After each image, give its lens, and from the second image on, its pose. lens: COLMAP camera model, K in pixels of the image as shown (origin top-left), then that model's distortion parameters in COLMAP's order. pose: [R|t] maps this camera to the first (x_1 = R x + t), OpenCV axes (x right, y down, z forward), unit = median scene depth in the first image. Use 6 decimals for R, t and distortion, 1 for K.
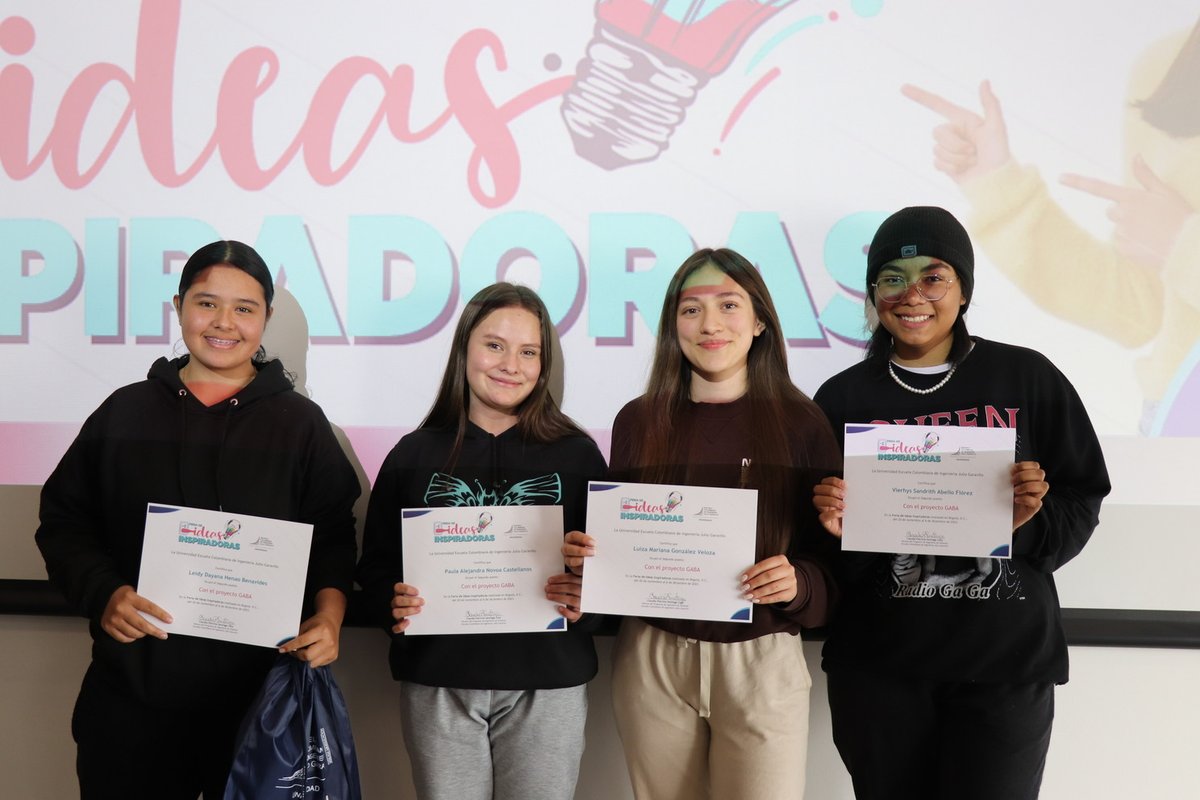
lens RADIAL K [[1257.6, 0, 614.9], [0, 1257.6, 403.6], [0, 0, 1]] dist [-0.063310, 0.000000]
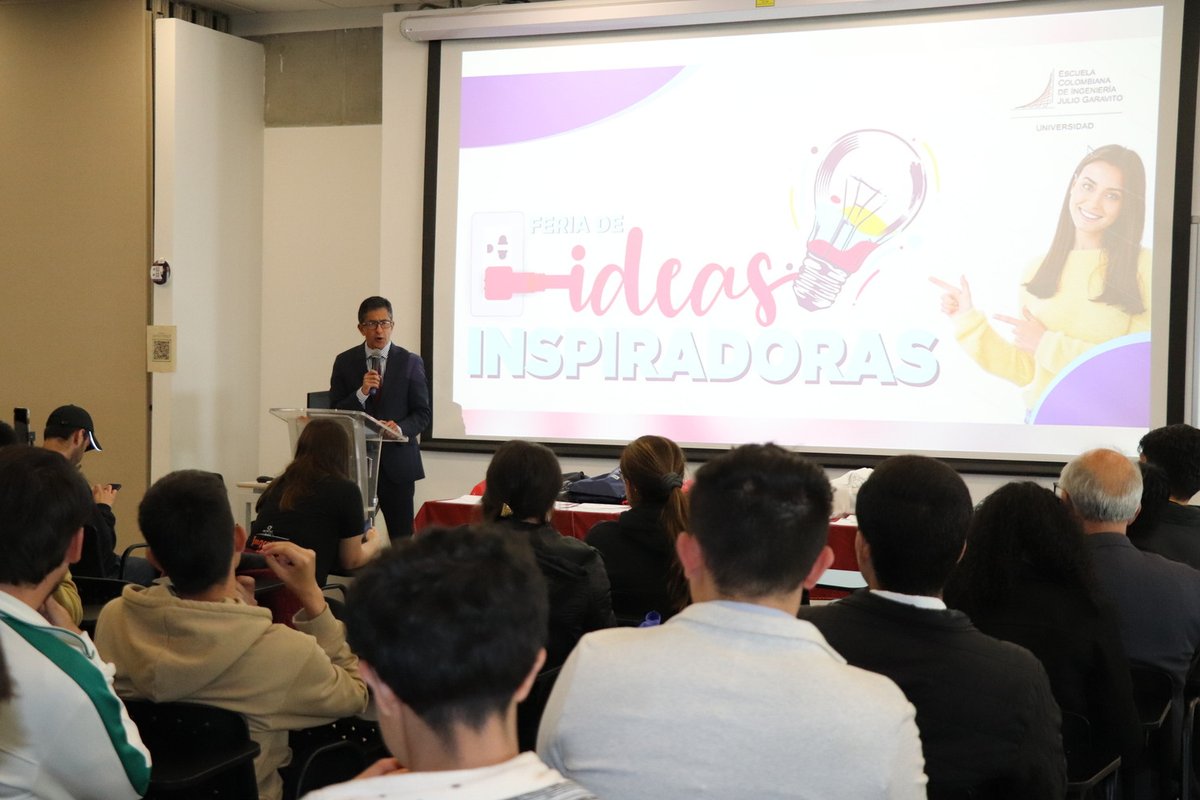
lens RADIAL K [[2259.5, 0, 605.4], [0, 2259.5, 389.6], [0, 0, 1]] dist [0.214176, 0.000000]
pose [[0.945780, 0.011307, -0.324612, 1.040664], [-0.018644, 0.999636, -0.019503, 0.057552], [0.324273, 0.024497, 0.945646, -3.262813]]
